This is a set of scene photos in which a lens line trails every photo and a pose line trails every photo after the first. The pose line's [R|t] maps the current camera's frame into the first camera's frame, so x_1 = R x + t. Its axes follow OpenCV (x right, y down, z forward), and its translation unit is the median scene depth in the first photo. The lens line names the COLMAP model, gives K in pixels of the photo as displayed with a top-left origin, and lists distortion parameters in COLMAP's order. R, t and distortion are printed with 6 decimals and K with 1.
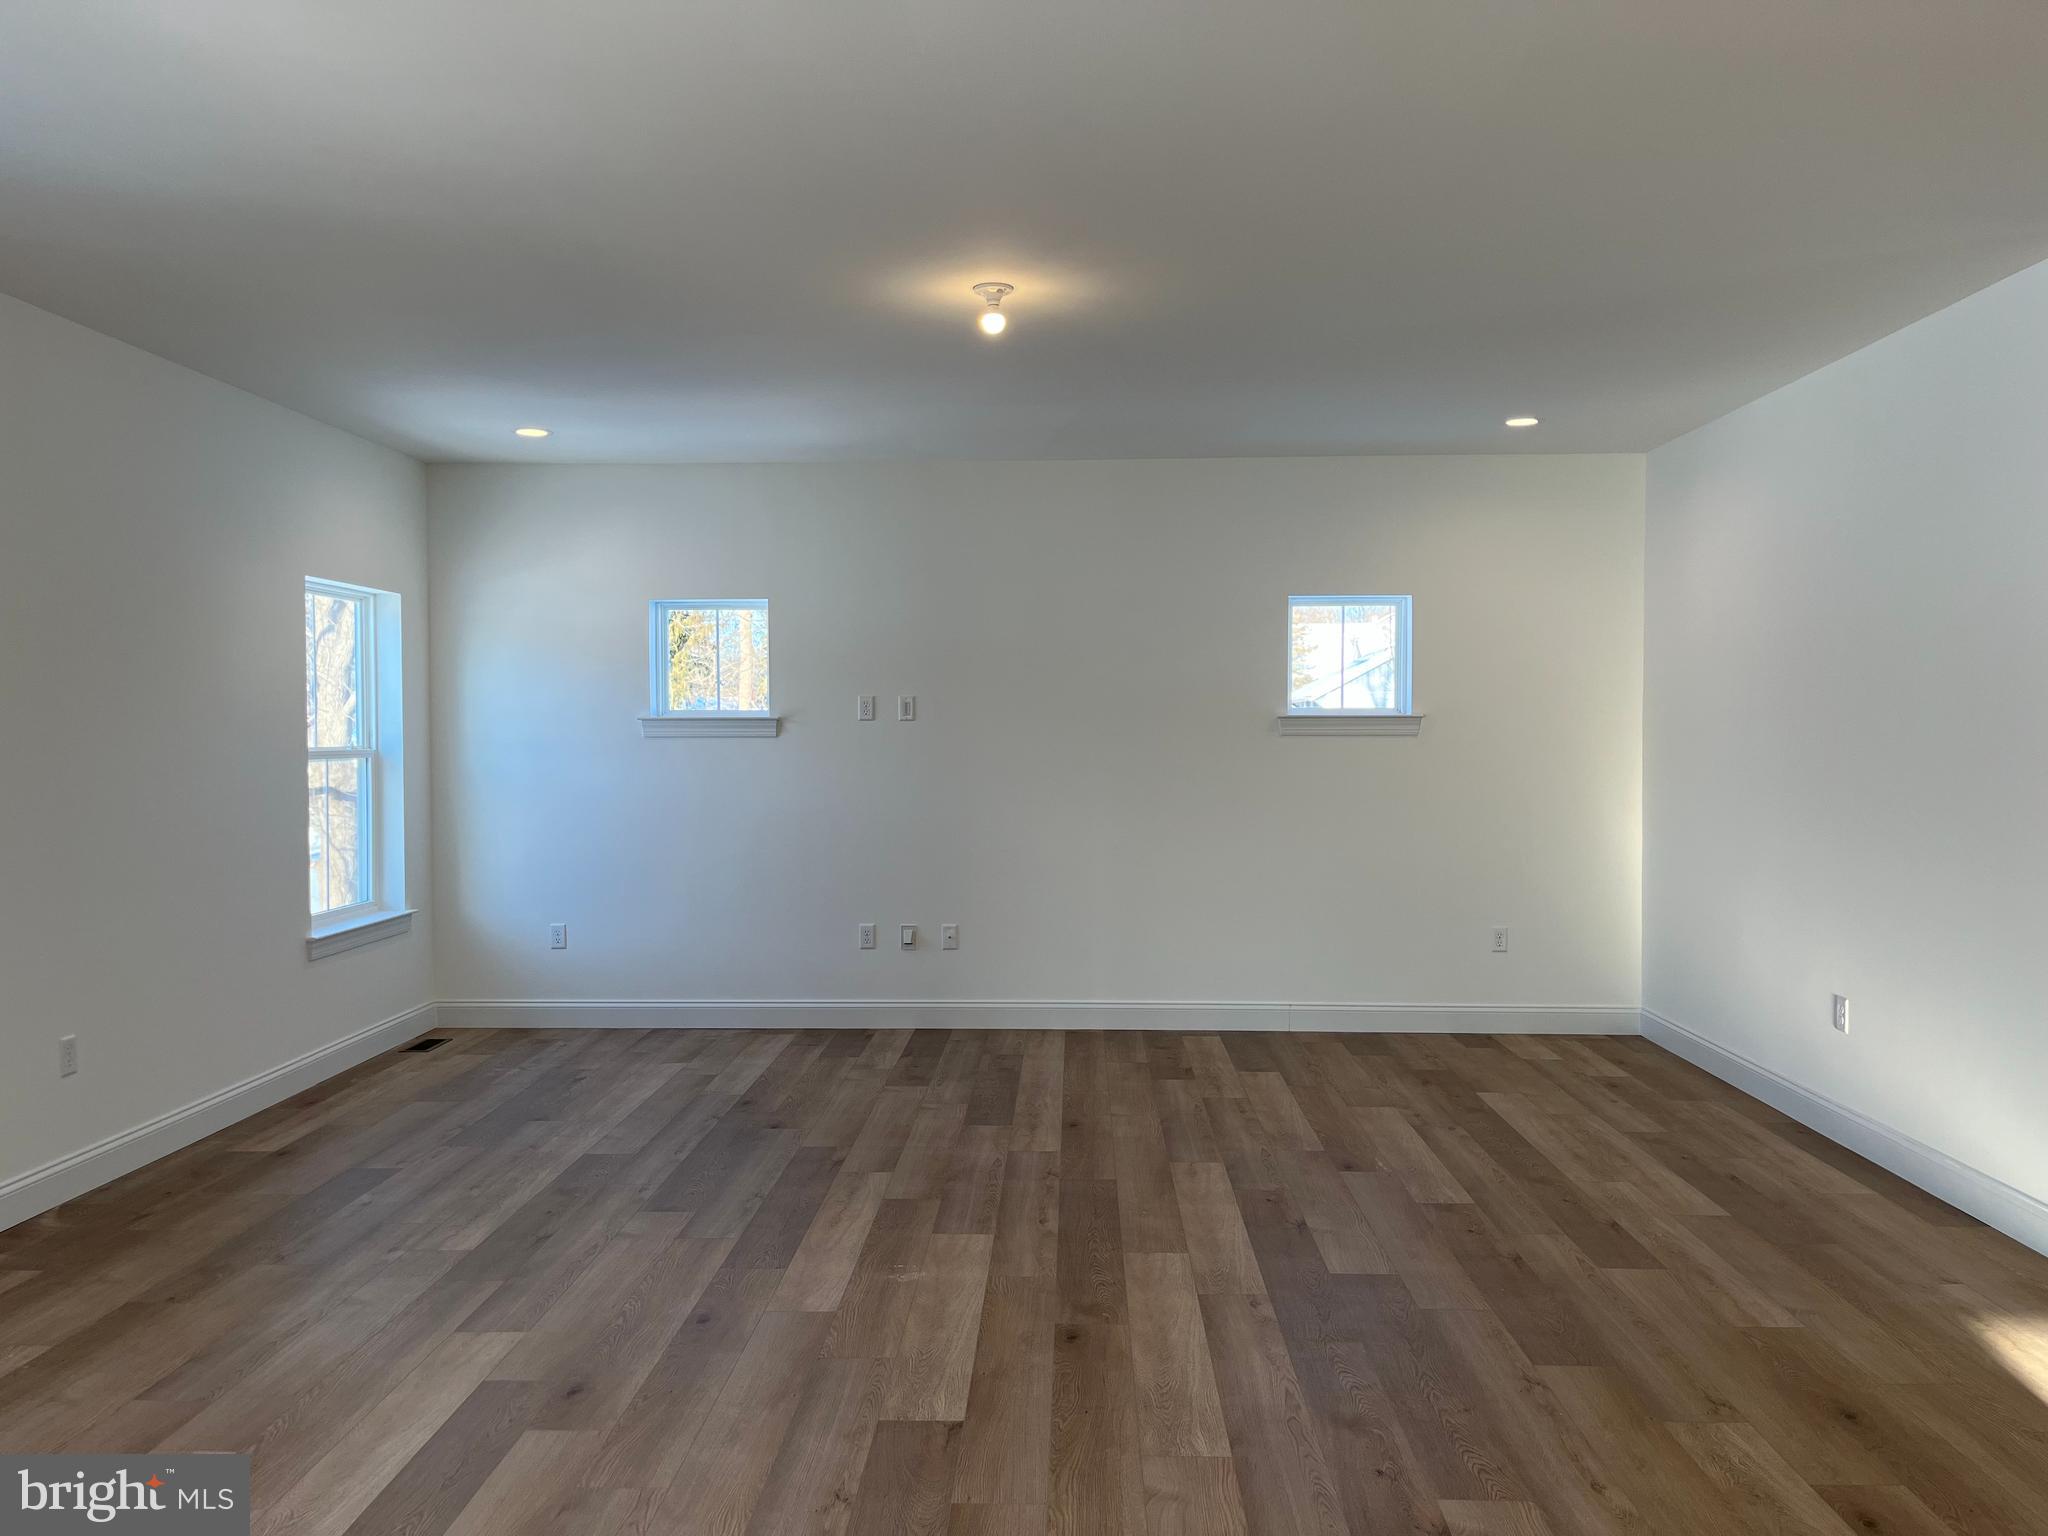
lens RADIAL K [[1551.5, 0, 1024.0], [0, 1551.5, 768.0], [0, 0, 1]] dist [0.048667, -0.056146]
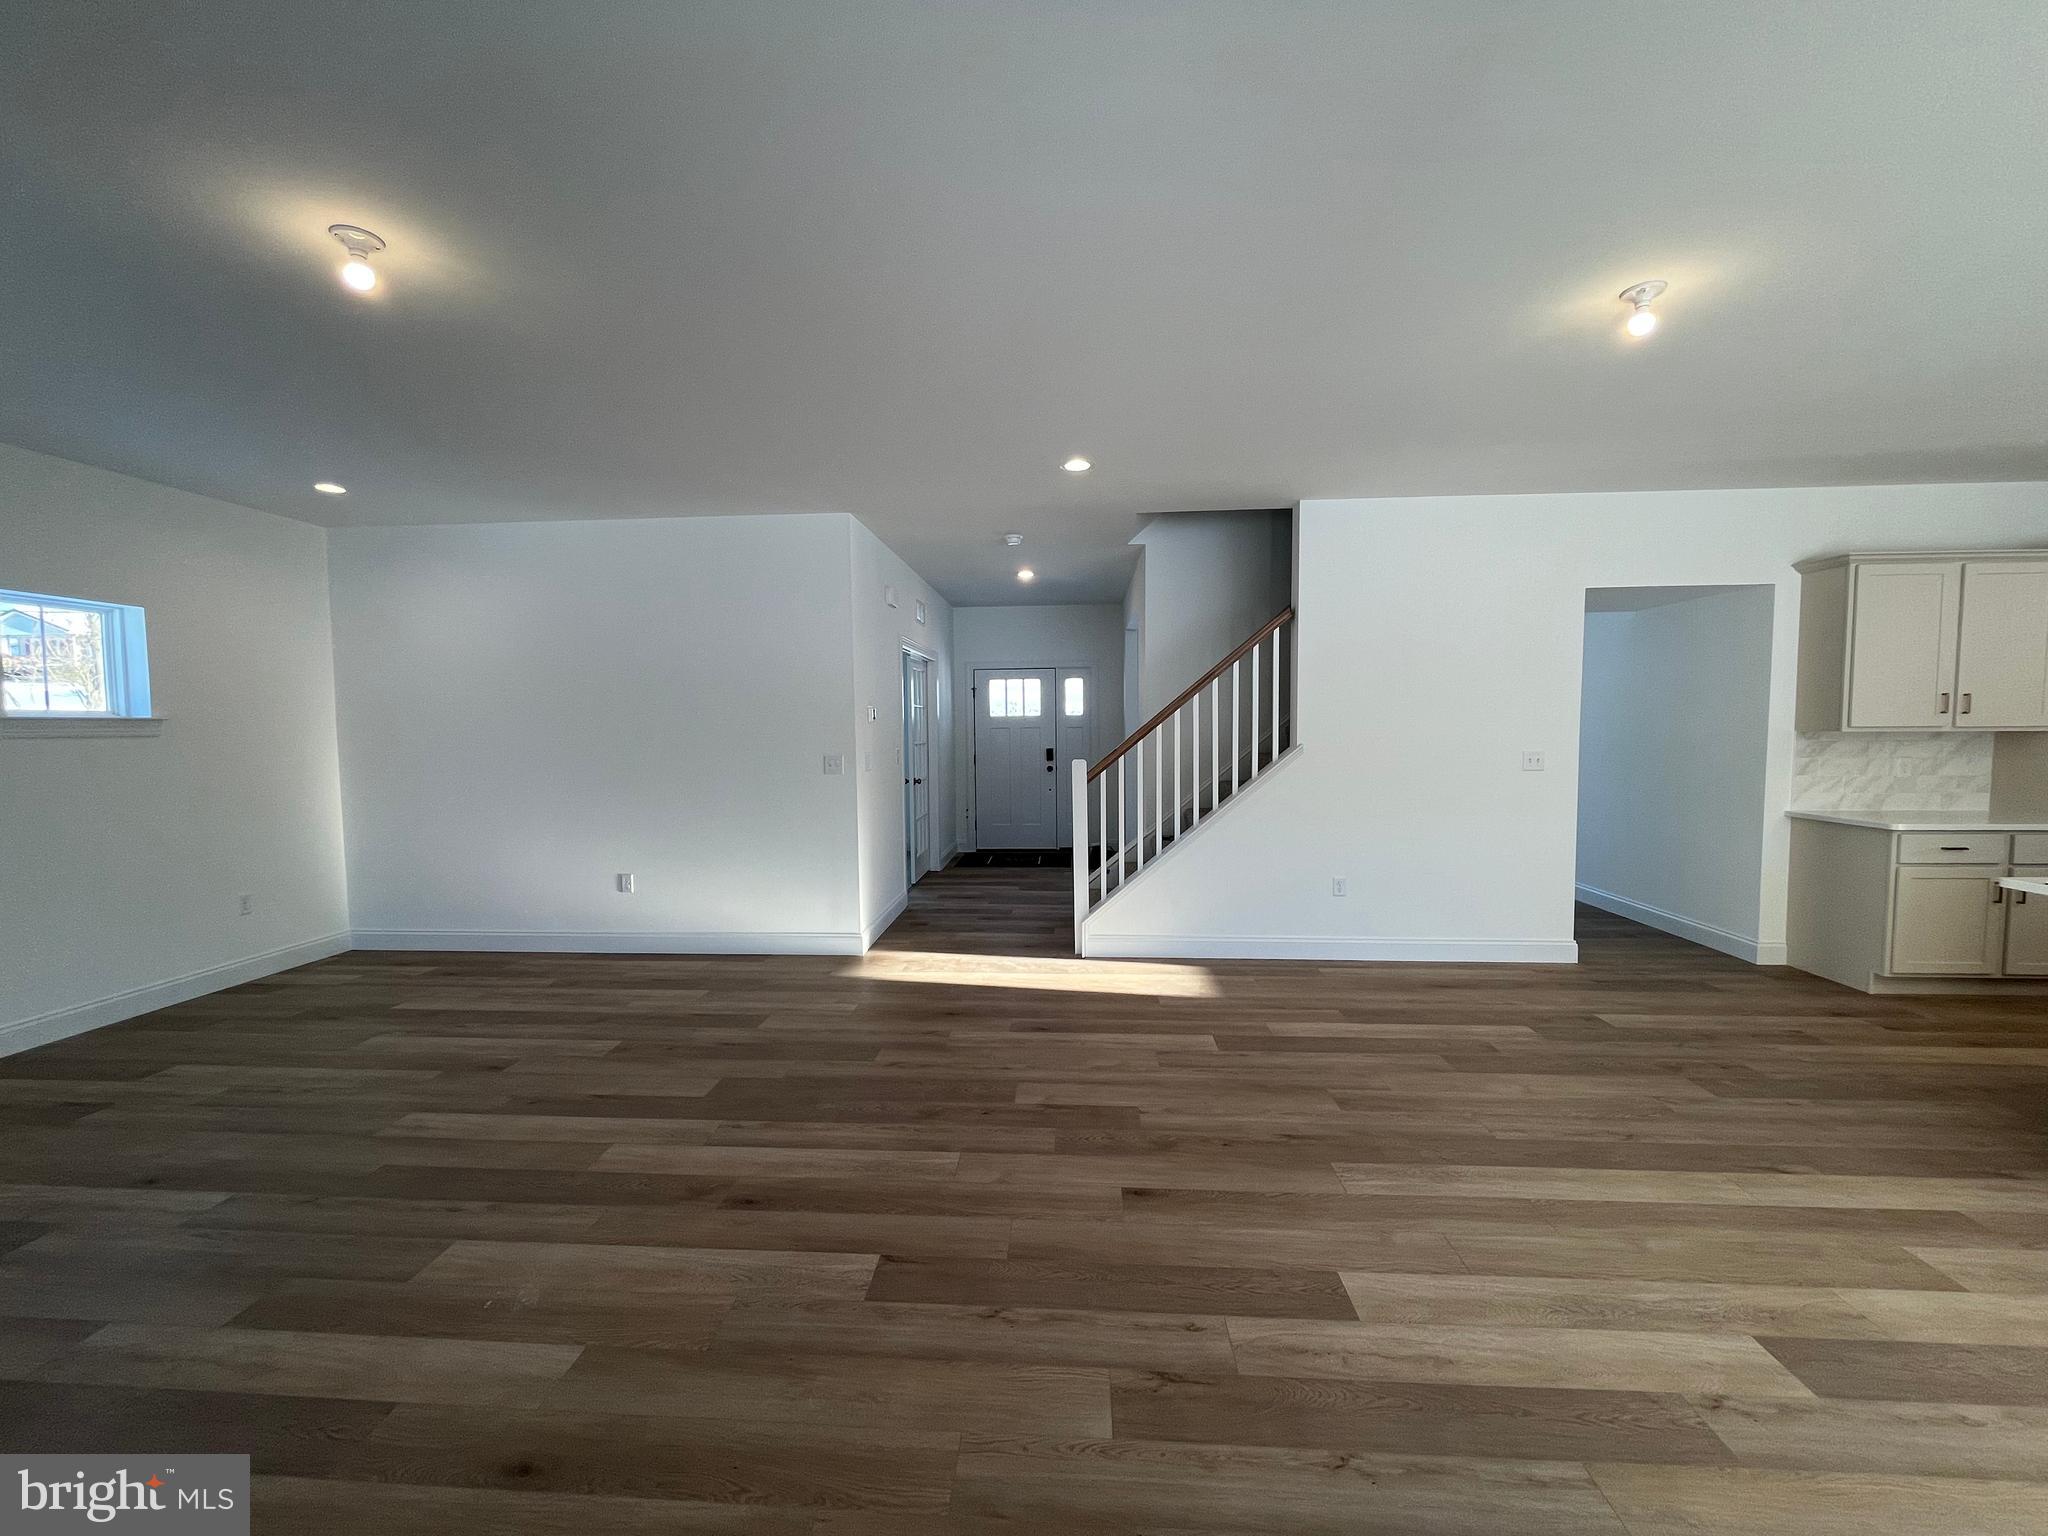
lens RADIAL K [[825.7, 0, 1020.7], [0, 825.7, 773.4], [0, 0, 1]] dist [-0.001451, -0.000849]
pose [[0.032178, -0.057115, 0.997849, -0.413247], [0.033780, 0.997858, 0.056026, -0.008619], [-0.998911, 0.031905, 0.034038, 0.503990]]
